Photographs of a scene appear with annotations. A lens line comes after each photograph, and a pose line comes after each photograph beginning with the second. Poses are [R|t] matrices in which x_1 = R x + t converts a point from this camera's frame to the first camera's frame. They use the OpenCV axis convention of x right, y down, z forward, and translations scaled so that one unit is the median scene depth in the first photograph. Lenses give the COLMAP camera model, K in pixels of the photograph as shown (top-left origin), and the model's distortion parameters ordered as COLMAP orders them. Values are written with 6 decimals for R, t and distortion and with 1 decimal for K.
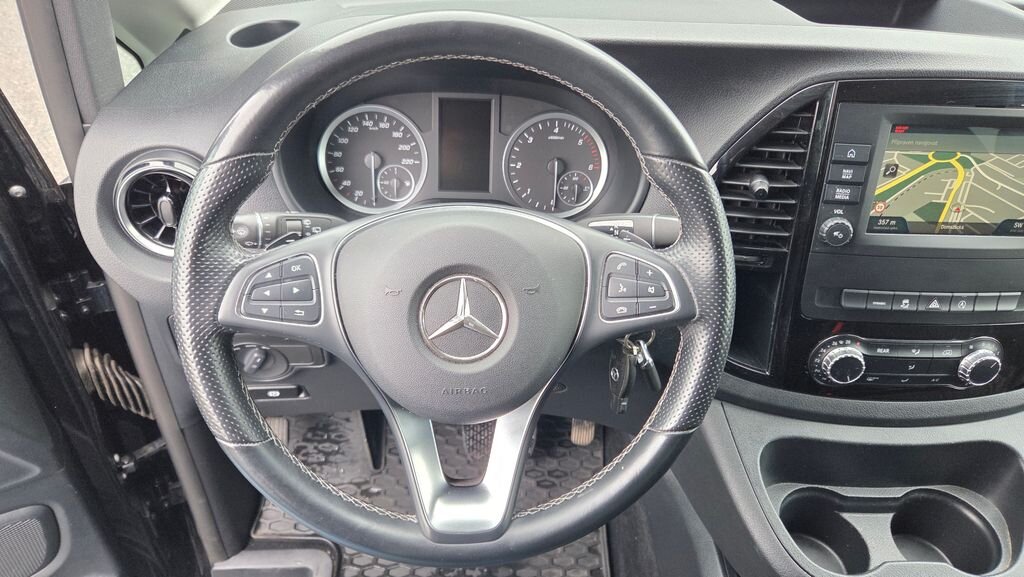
lens RADIAL K [[688.5, 0, 513.1], [0, 688.5, 287.8], [0, 0, 1]] dist [0.035738, -0.020124]
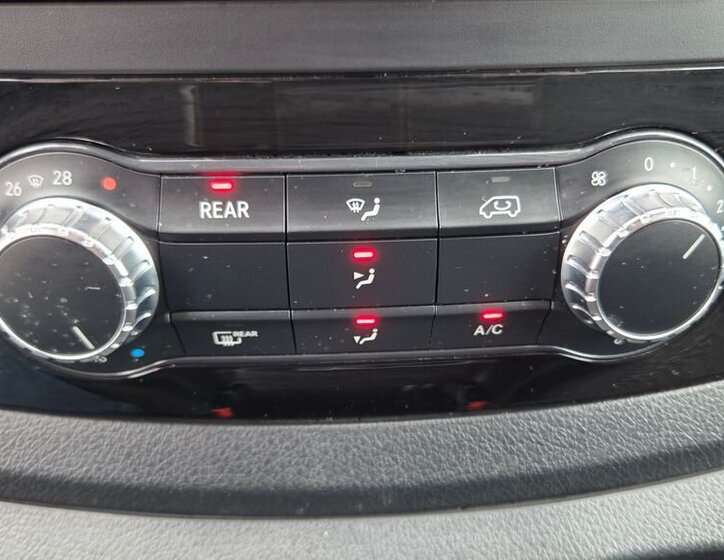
lens RADIAL K [[772.1, 0, 362.6], [0, 772.1, 281.3], [0, 0, 1]] dist [-0.032907, 0.000000]
pose [[0.998472, -0.052822, -0.016234, 0.581278], [0.052388, 0.998286, -0.026074, 0.123215], [0.017584, 0.025183, 0.999528, 0.739930]]
